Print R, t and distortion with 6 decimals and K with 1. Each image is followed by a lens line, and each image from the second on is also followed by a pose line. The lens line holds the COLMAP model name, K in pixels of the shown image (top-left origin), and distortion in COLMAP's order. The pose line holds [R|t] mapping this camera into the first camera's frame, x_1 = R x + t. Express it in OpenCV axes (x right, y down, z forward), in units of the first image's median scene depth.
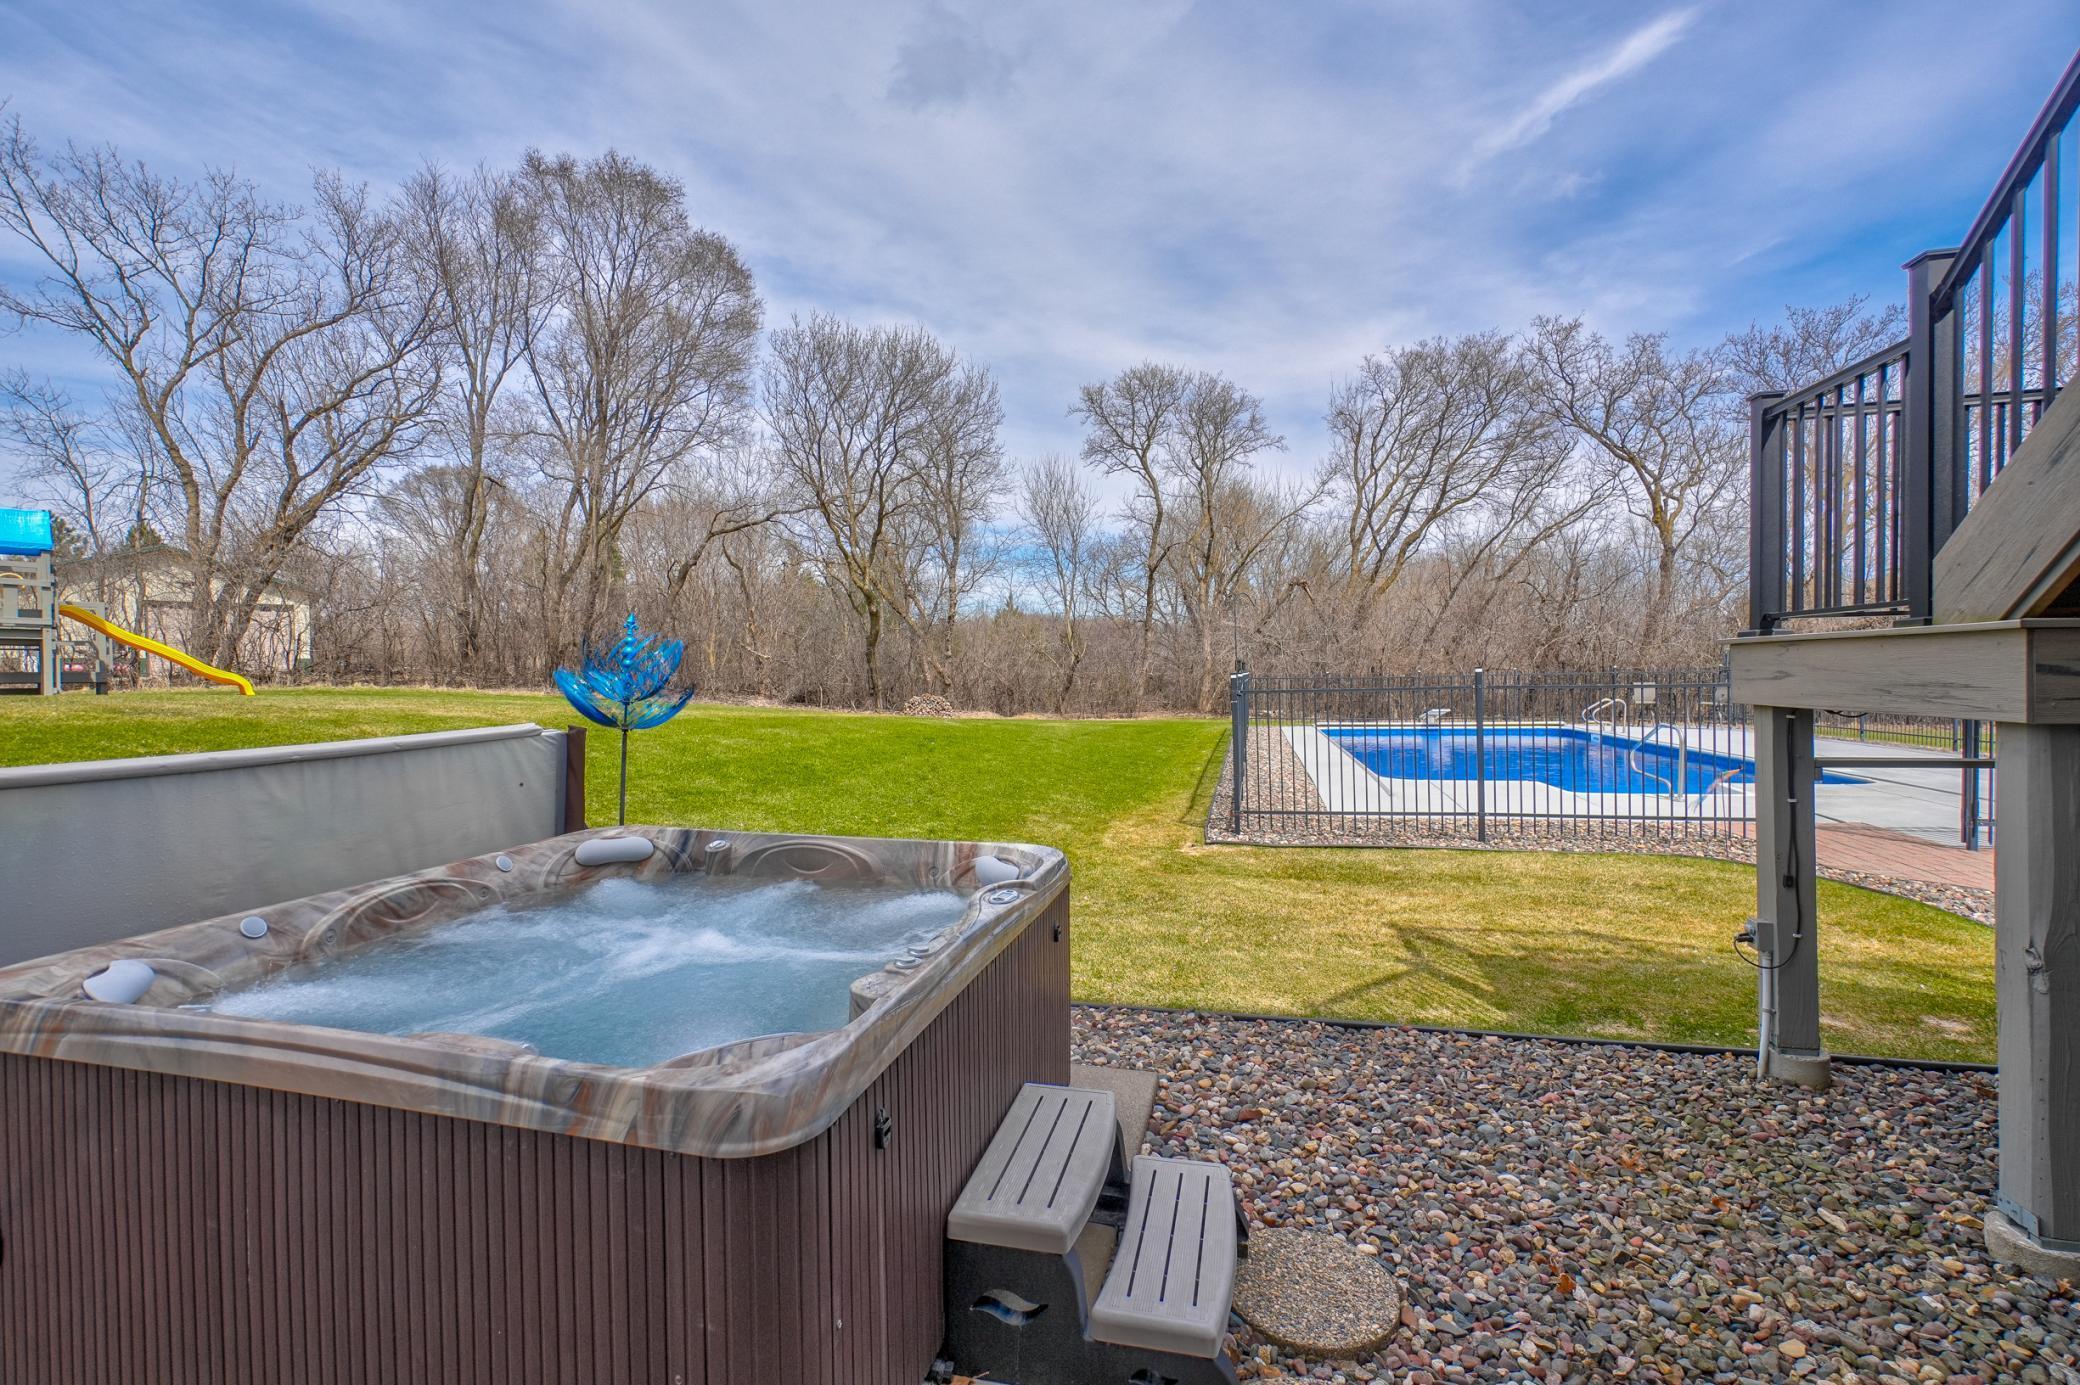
lens RADIAL K [[893.0, 0, 1042.3], [0, 893.0, 692.9], [0, 0, 1]] dist [-0.004985, 0.001798]
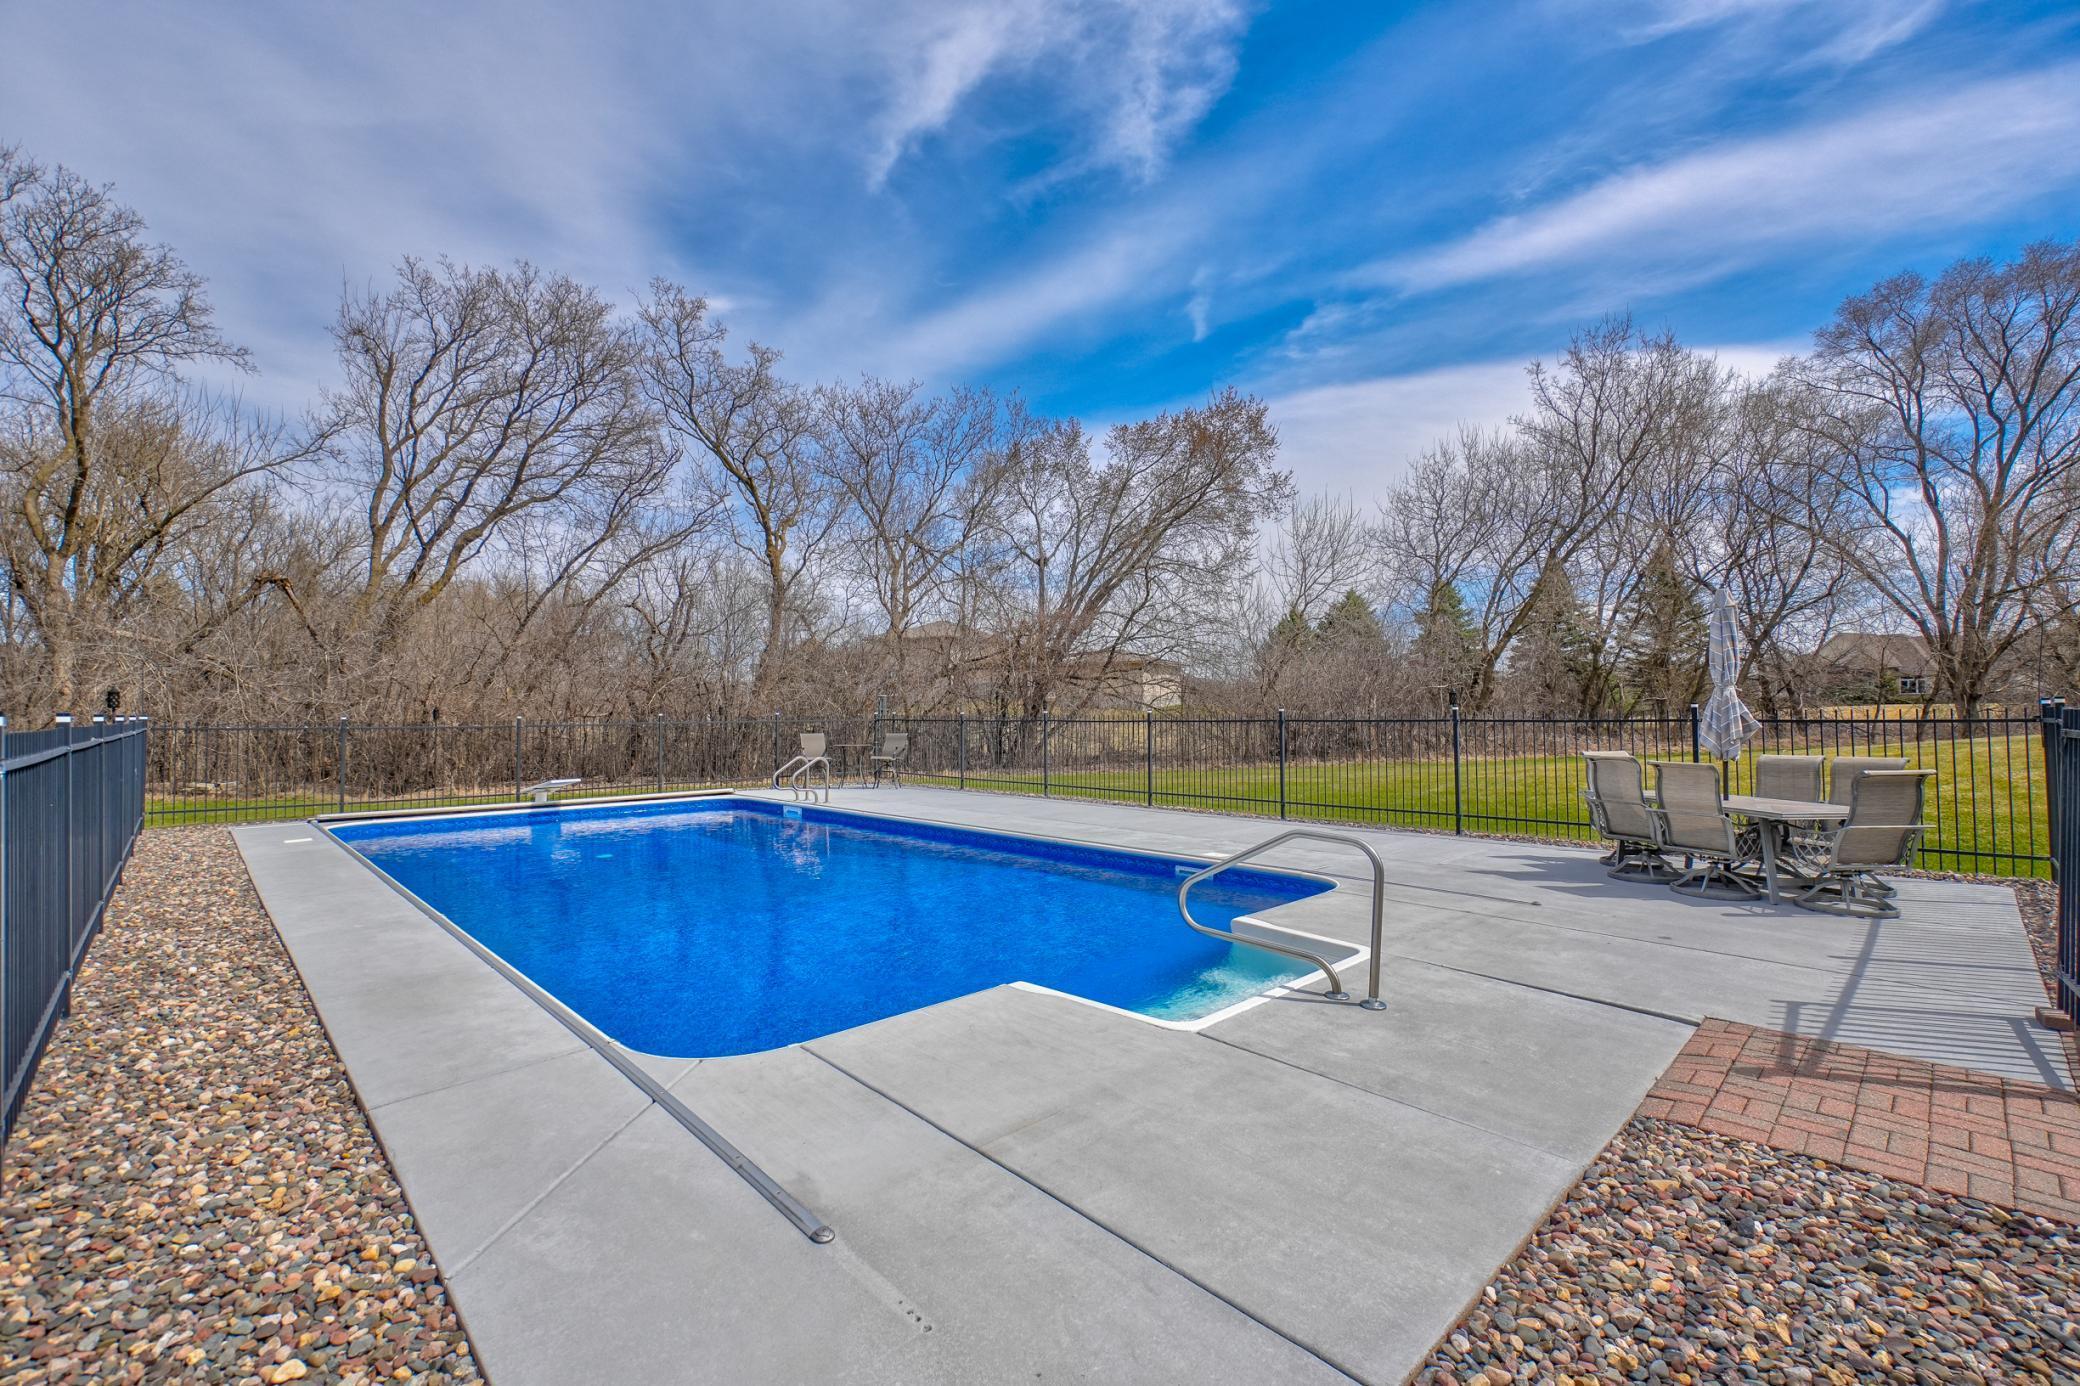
lens RADIAL K [[893.0, 0, 1038.5], [0, 893.0, 692.9], [0, 0, 1]] dist [-0.004985, 0.001798]
pose [[0.545211, 0.026989, 0.837864, 0.060966], [0.015015, 0.999007, -0.041951, -0.006531], [-0.838164, 0.035452, 0.544265, 0.221261]]
